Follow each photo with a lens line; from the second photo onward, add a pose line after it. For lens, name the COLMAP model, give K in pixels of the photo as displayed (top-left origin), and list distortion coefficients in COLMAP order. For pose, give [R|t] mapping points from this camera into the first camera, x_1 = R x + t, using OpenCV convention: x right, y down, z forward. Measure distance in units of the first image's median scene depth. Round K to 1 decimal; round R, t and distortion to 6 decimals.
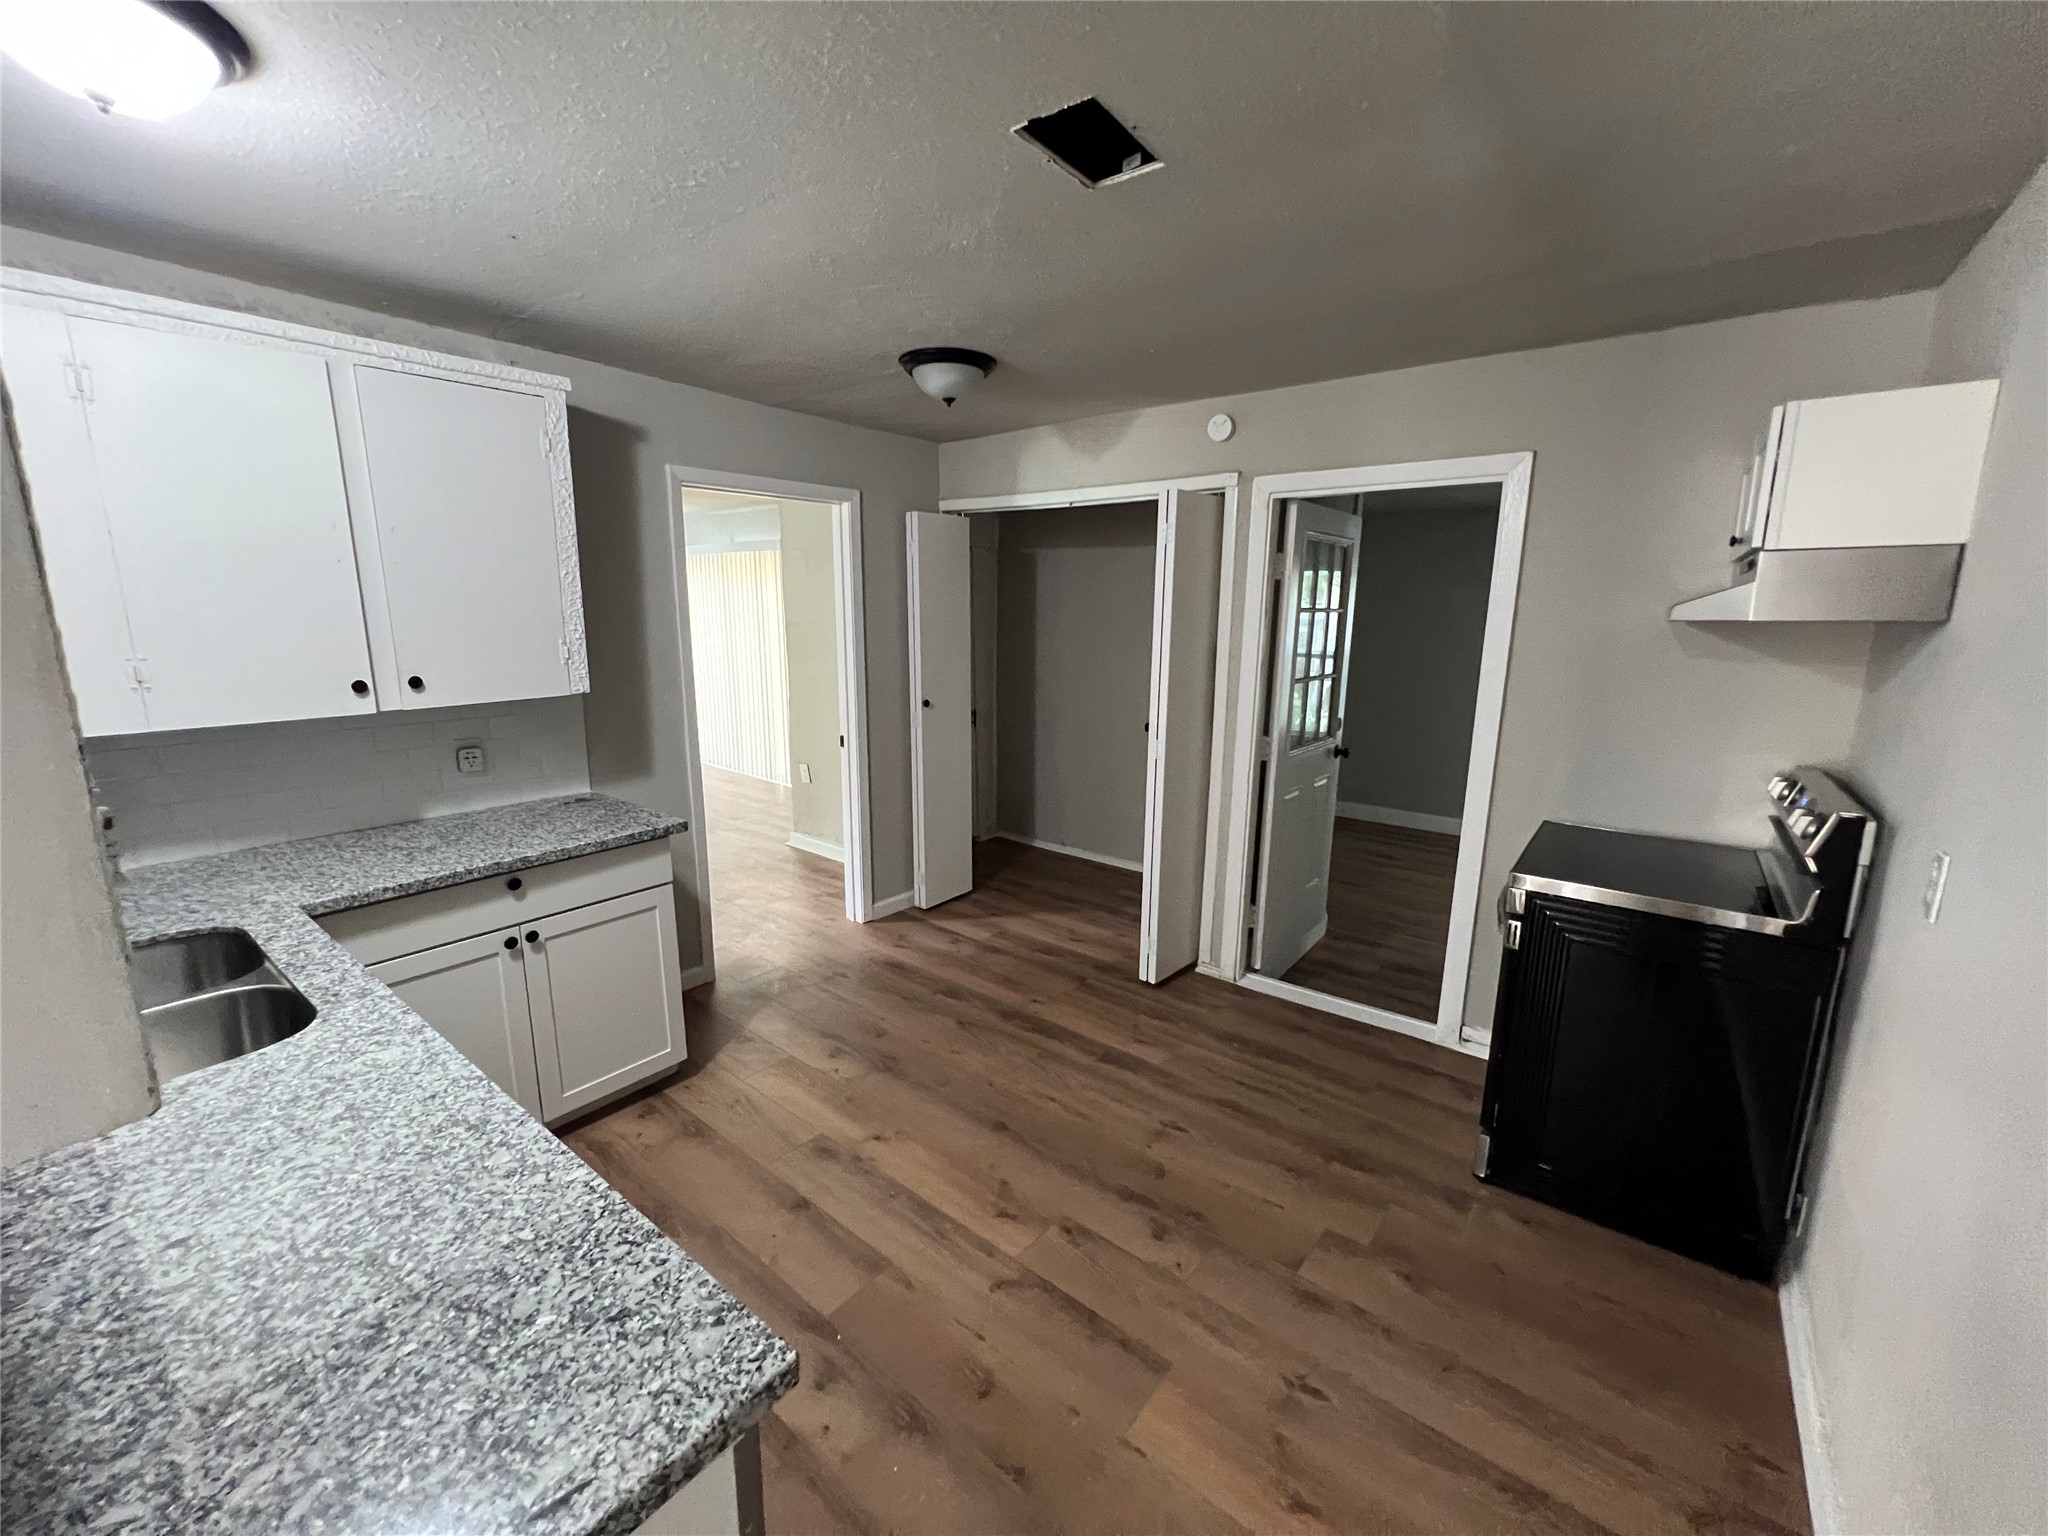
lens RADIAL K [[820.3, 0, 1022.3], [0, 820.3, 761.6], [0, 0, 1]] dist [0.000608, 0.000118]
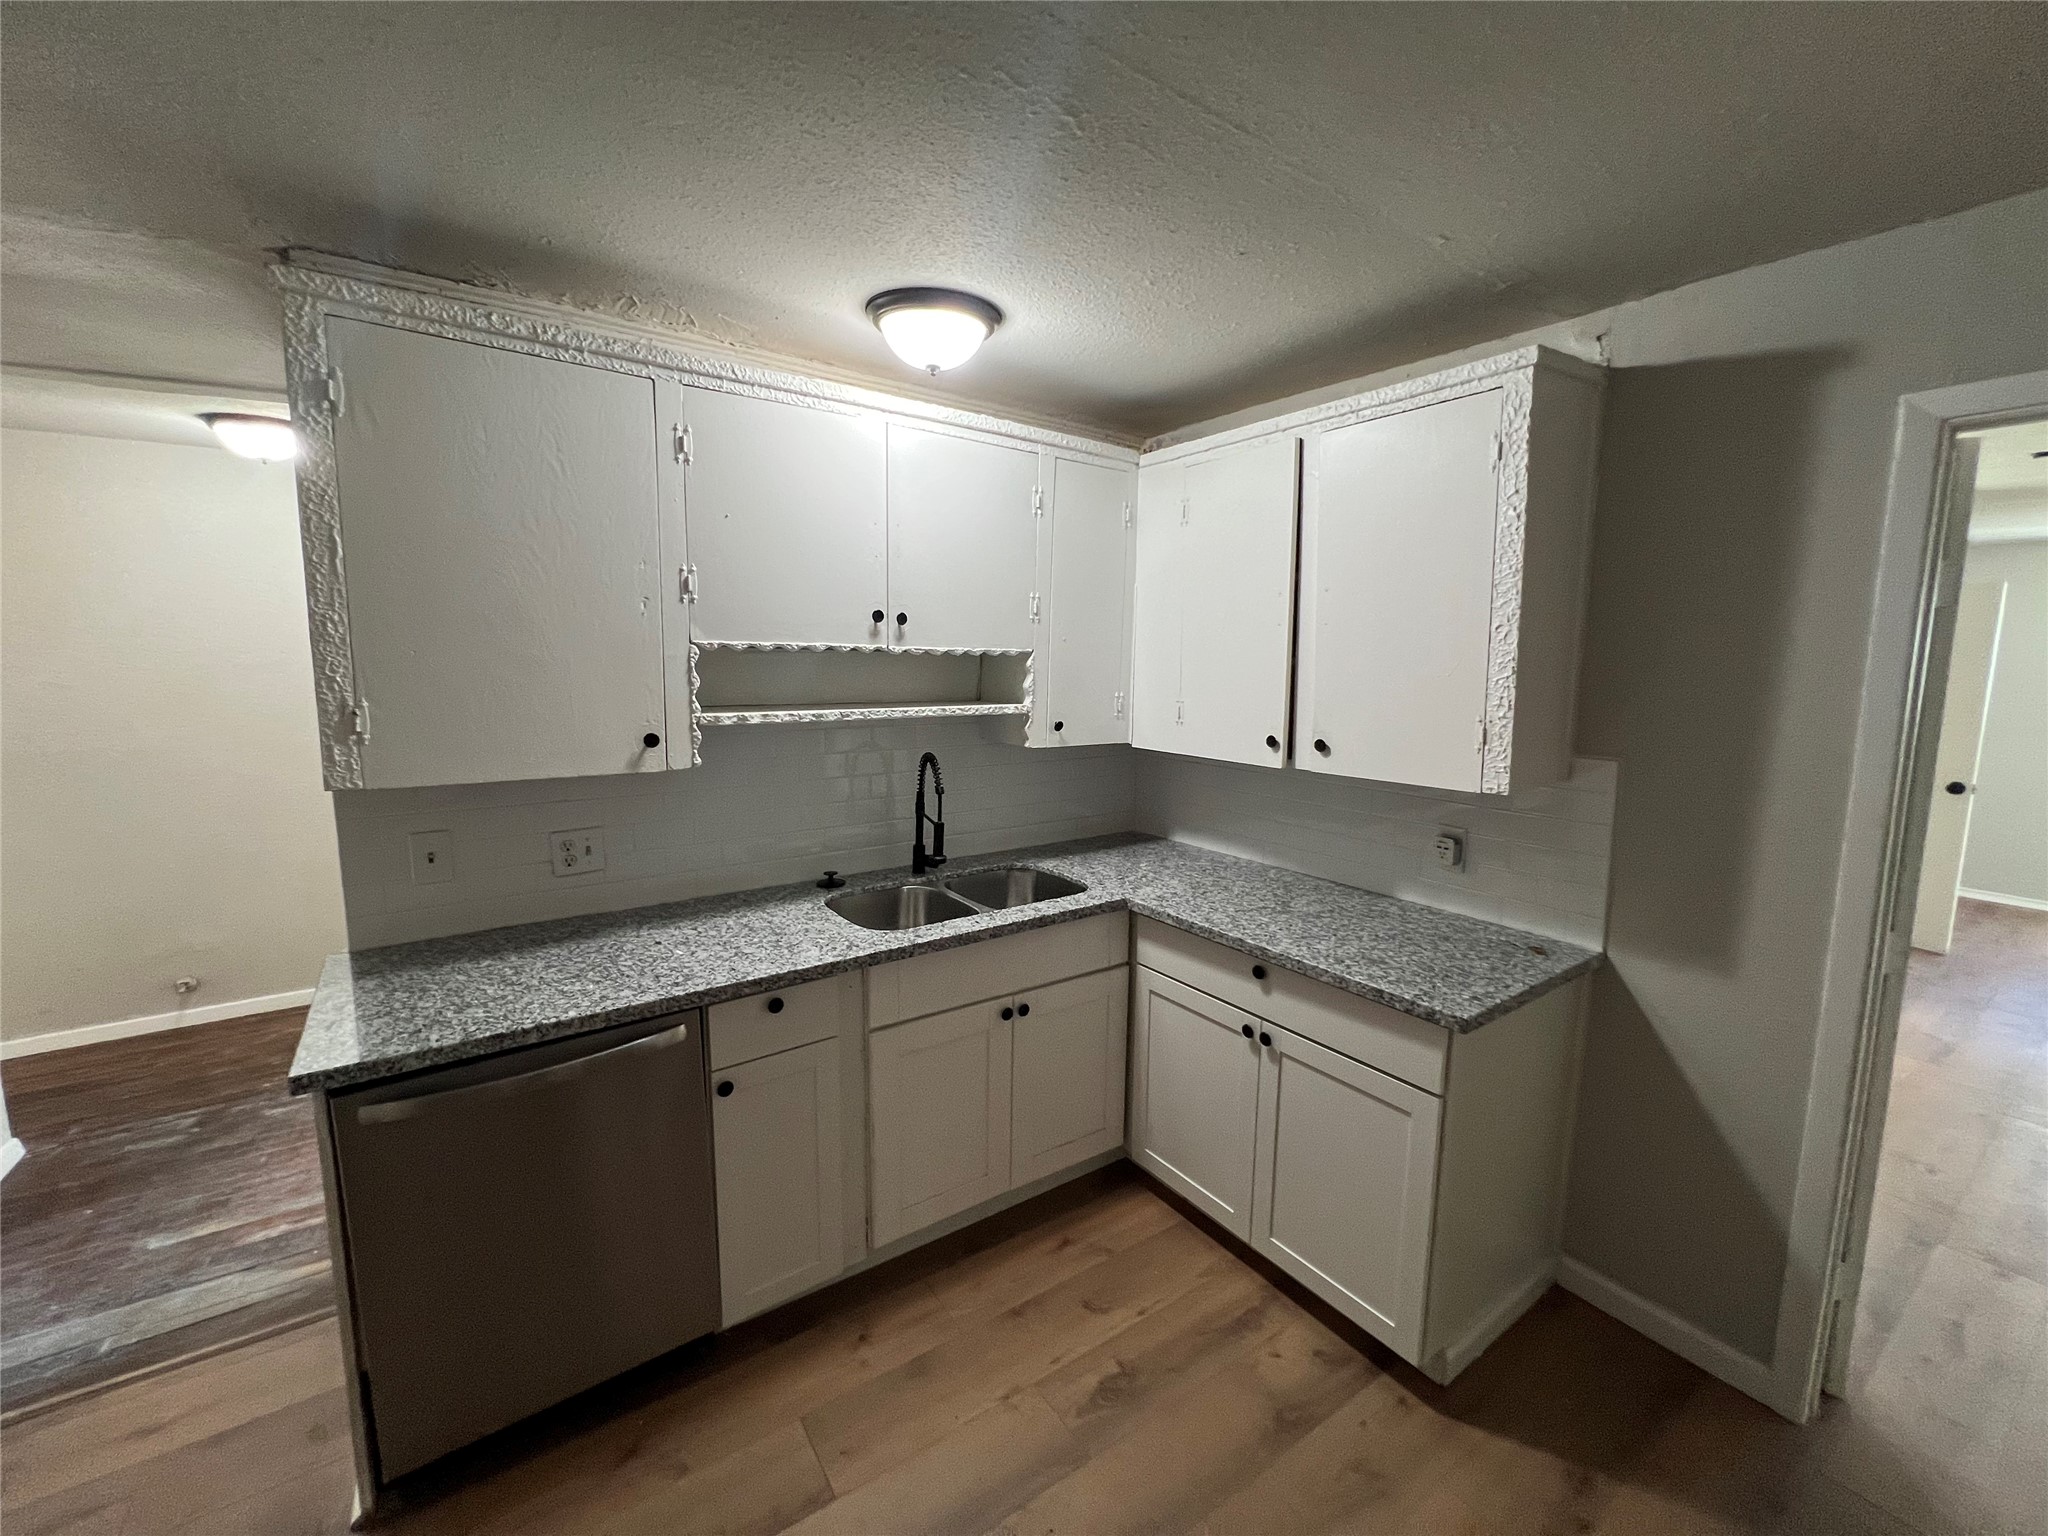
lens RADIAL K [[824.7, 0, 1023.7], [0, 824.7, 763.8], [0, 0, 1]] dist [-0.011616, -0.000002]
pose [[-0.287069, 0.115430, -0.950930, 0.292318], [-0.197927, 0.964143, 0.176784, -0.183347], [0.937239, 0.238964, -0.253929, 0.953330]]
